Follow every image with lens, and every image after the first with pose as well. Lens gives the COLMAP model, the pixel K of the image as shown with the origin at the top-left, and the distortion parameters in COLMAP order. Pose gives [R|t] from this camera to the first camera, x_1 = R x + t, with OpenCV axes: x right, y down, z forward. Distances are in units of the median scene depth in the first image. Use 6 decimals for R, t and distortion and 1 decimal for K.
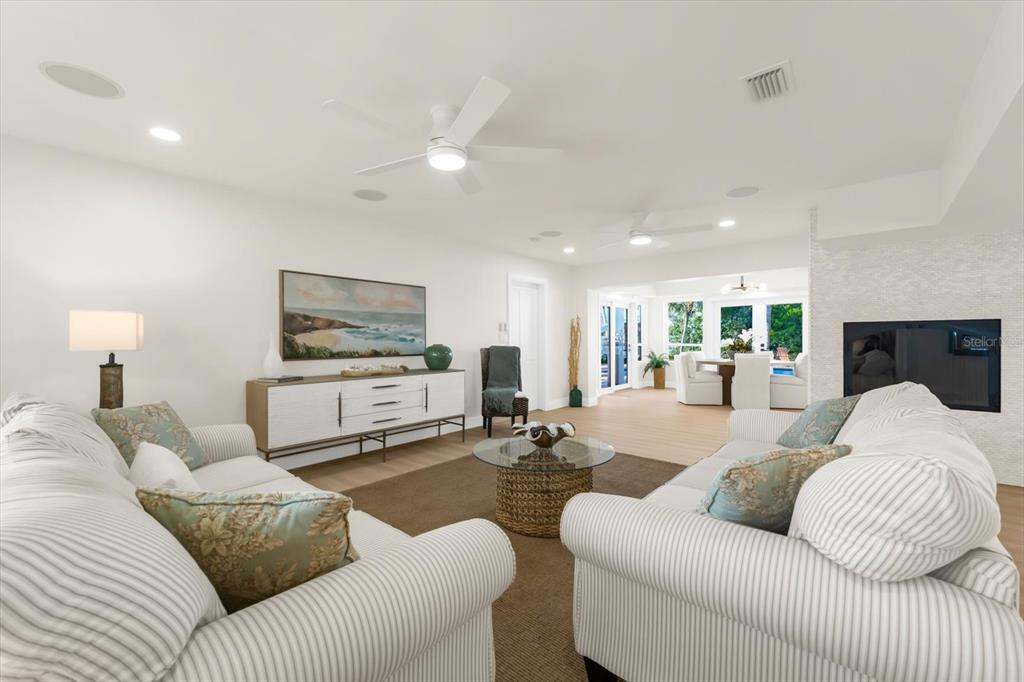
lens RADIAL K [[417.2, 0, 516.5], [0, 417.2, 339.4], [0, 0, 1]] dist [0.002731, 0.000444]
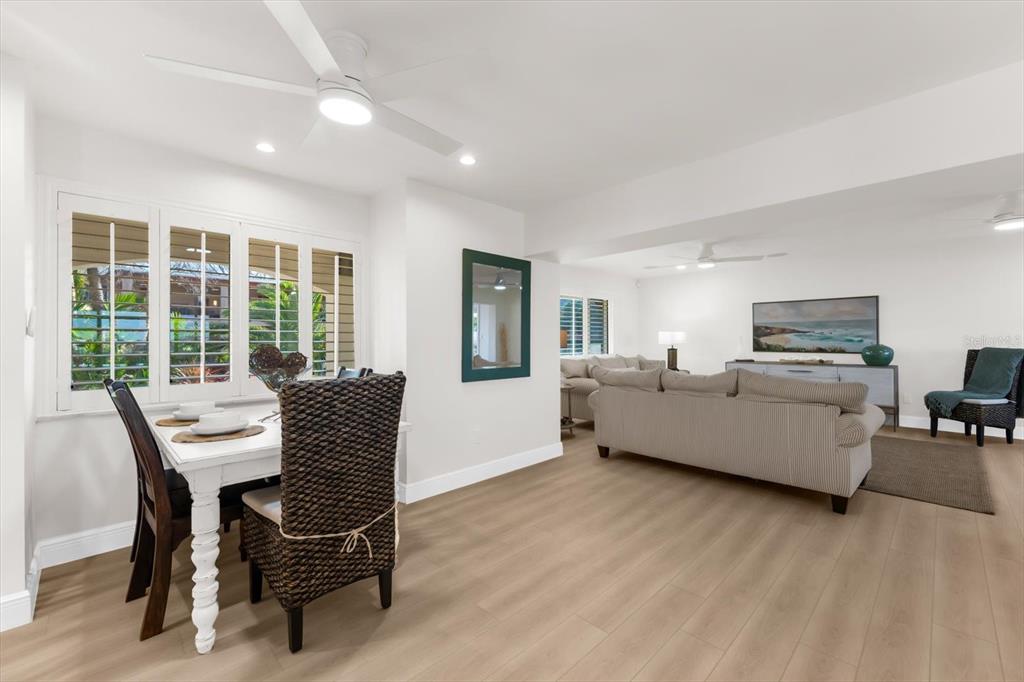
lens RADIAL K [[417.2, 0, 509.4], [0, 417.2, 332.8], [0, 0, 1]] dist [0.002731, 0.000444]
pose [[-0.104697, -0.011521, -0.994437, 1.252703], [0.006361, 0.999905, -0.012254, -0.015472], [0.994484, -0.007608, -0.104614, 0.095439]]
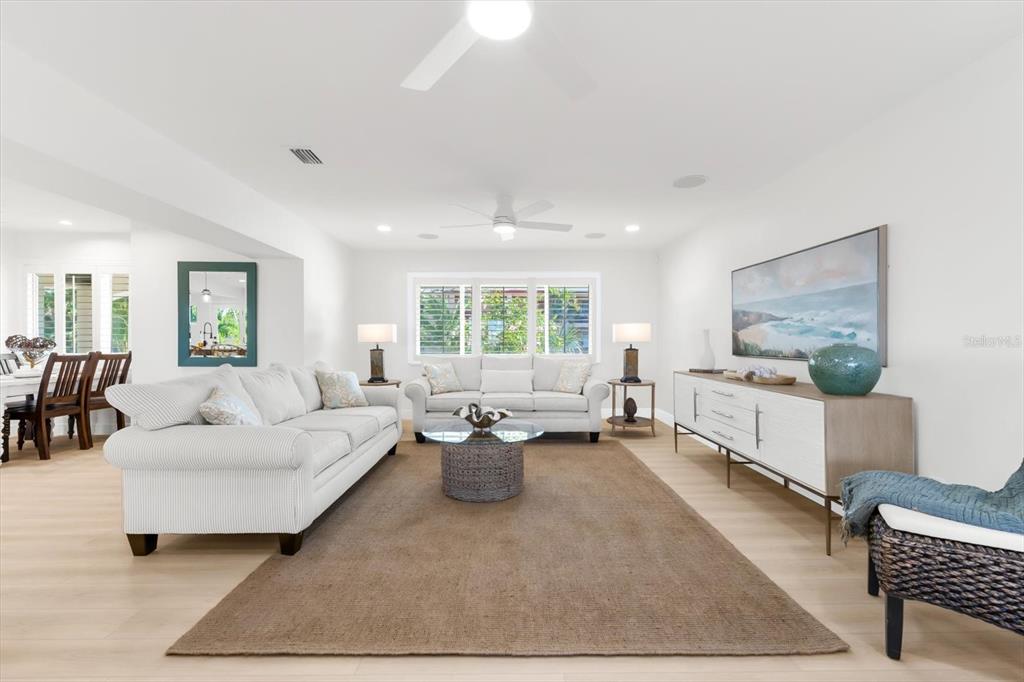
lens RADIAL K [[417.2, 0, 509.0], [0, 417.2, 341.7], [0, 0, 1]] dist [0.002731, 0.000444]
pose [[-0.757227, 0.004541, -0.653136, 0.502347], [0.002508, 0.999989, 0.004044, 0.007532], [0.653147, 0.001424, -0.757229, 1.267289]]
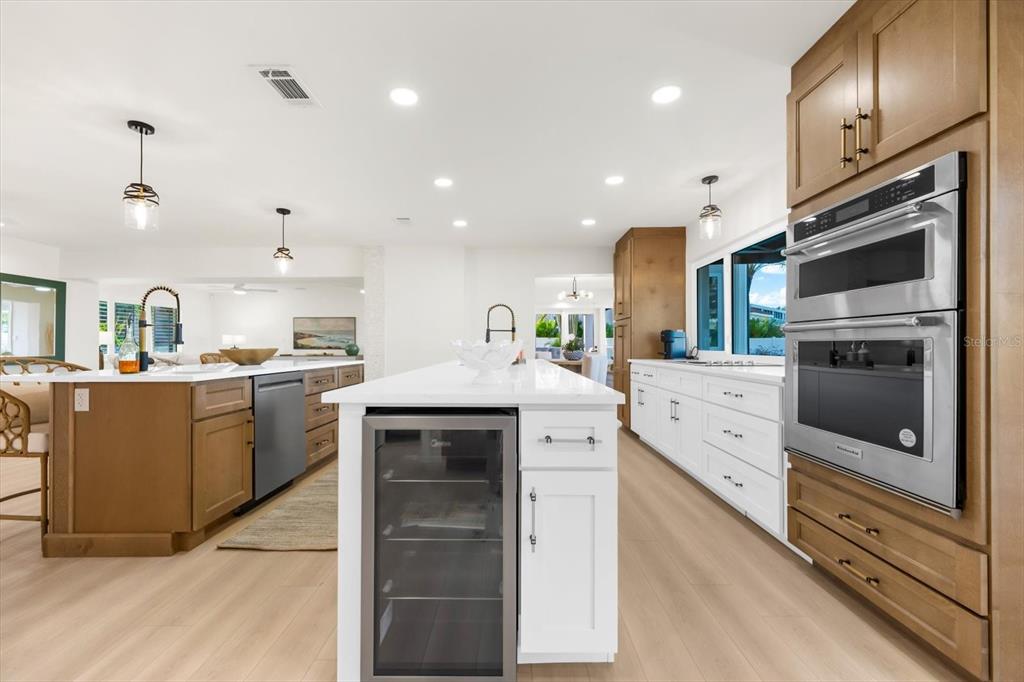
lens RADIAL K [[417.2, 0, 513.8], [0, 417.2, 344.7], [0, 0, 1]] dist [0.002731, 0.000444]
pose [[0.642730, -0.001726, -0.766091, 2.291667], [0.001109, 0.999999, -0.001322, 0.022827], [0.766092, 0.000000, 0.642731, 0.281605]]
